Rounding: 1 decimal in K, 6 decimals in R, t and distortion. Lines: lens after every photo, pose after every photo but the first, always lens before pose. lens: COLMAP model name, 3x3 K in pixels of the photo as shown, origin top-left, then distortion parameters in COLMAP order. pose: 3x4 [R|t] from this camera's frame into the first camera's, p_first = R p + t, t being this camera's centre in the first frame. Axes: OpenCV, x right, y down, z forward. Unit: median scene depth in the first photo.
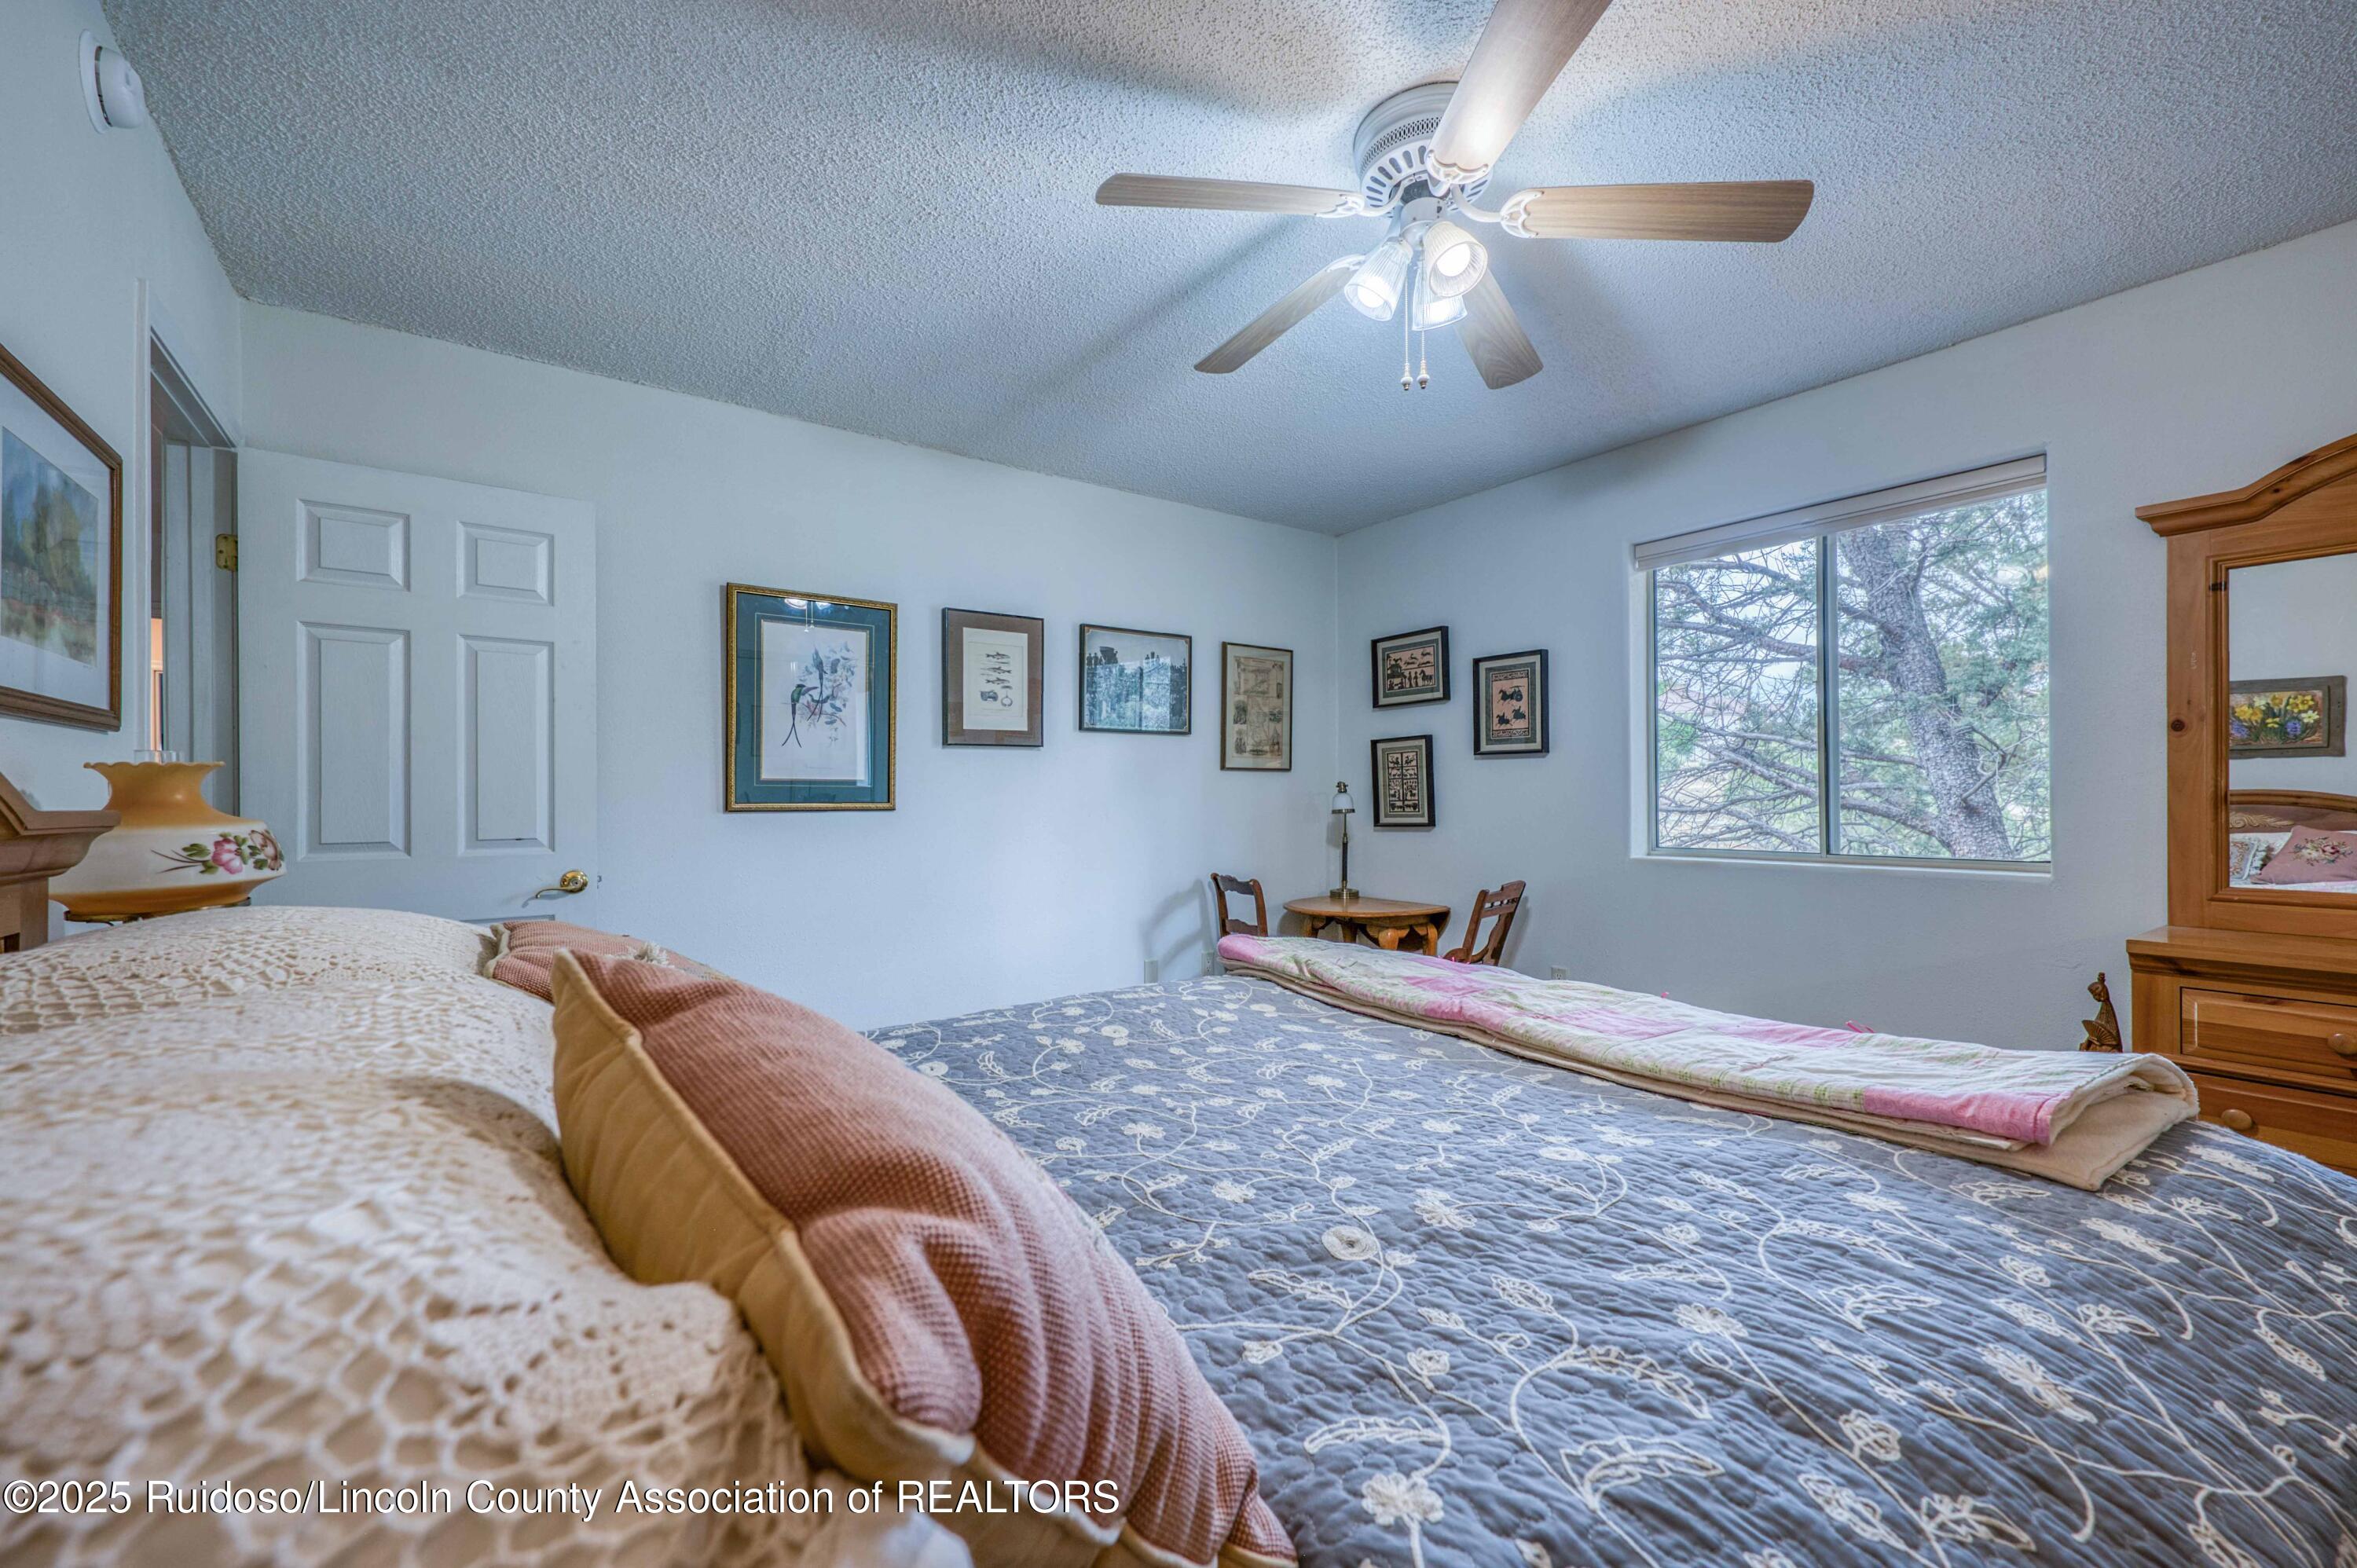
lens RADIAL K [[944.3, 0, 1170.8], [0, 944.3, 792.5], [0, 0, 1]] dist [-0.001157, 0.000073]
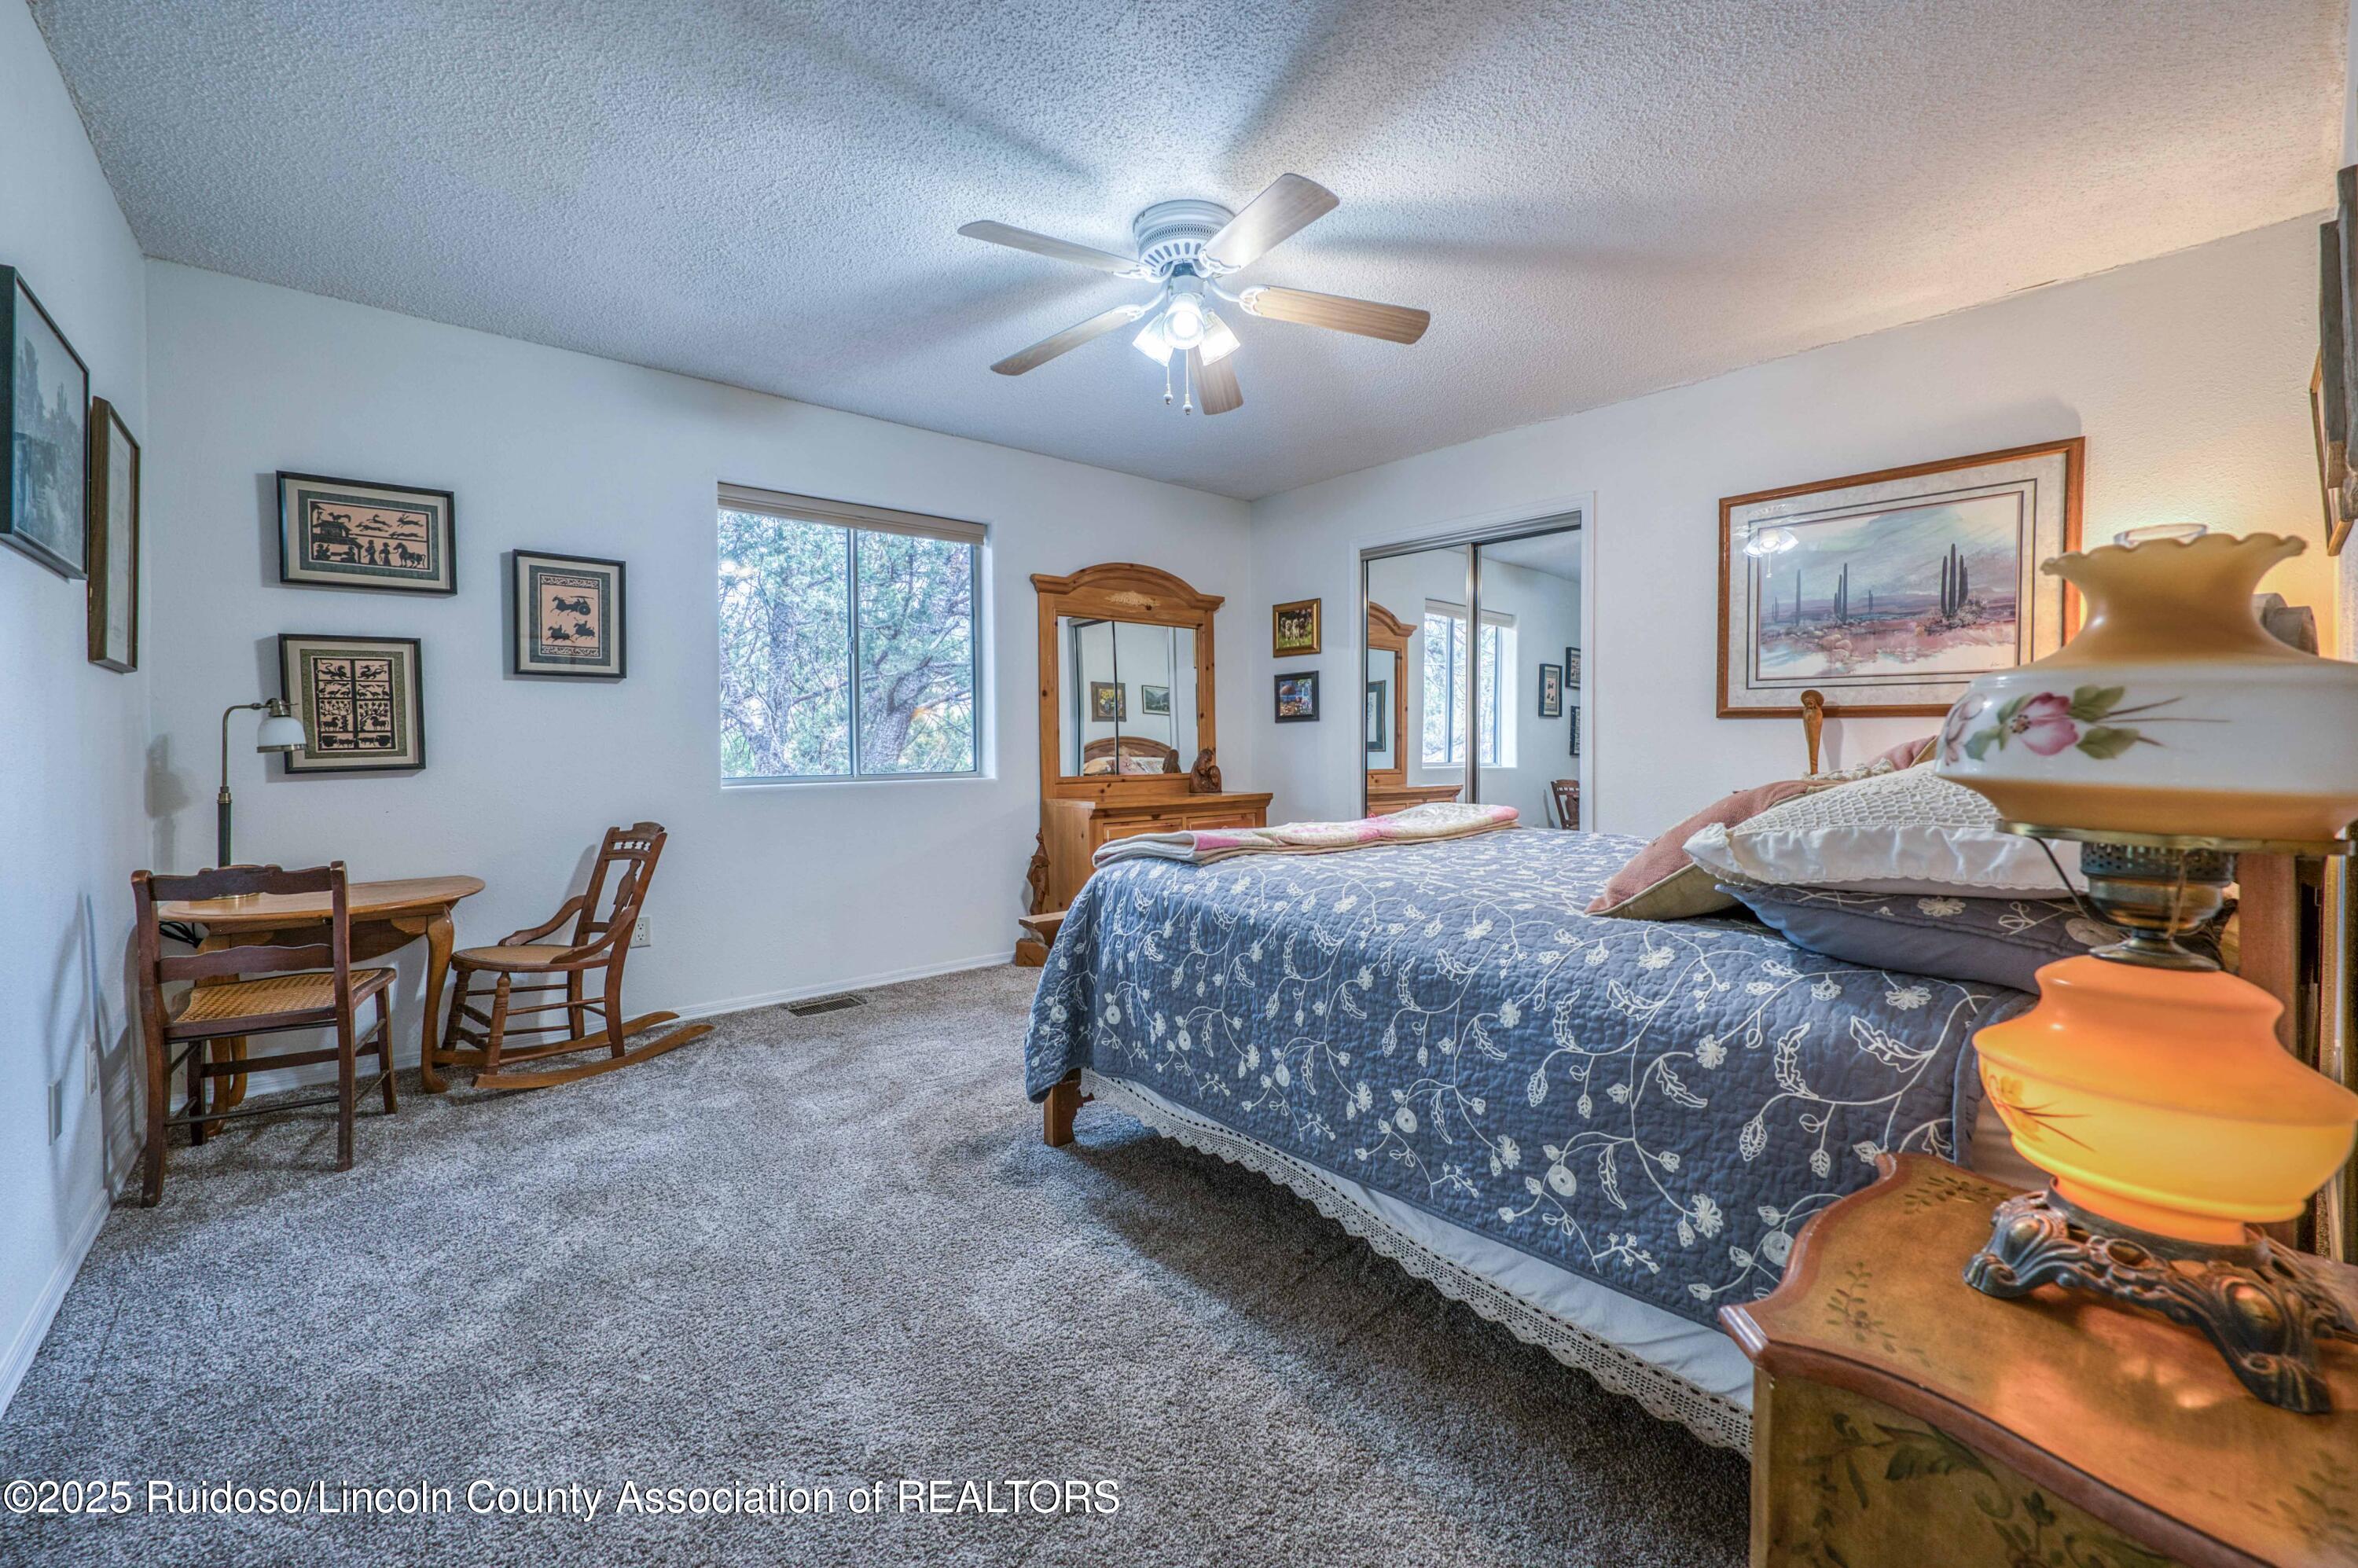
lens RADIAL K [[944.7, 0, 1171.3], [0, 944.7, 792.5], [0, 0, 1]] dist [-0.001157, 0.000073]
pose [[-0.088304, -0.049084, 0.994883, -0.530521], [0.004914, 0.998752, 0.049711, 0.023542], [-0.996081, 0.009278, -0.087953, 0.545093]]
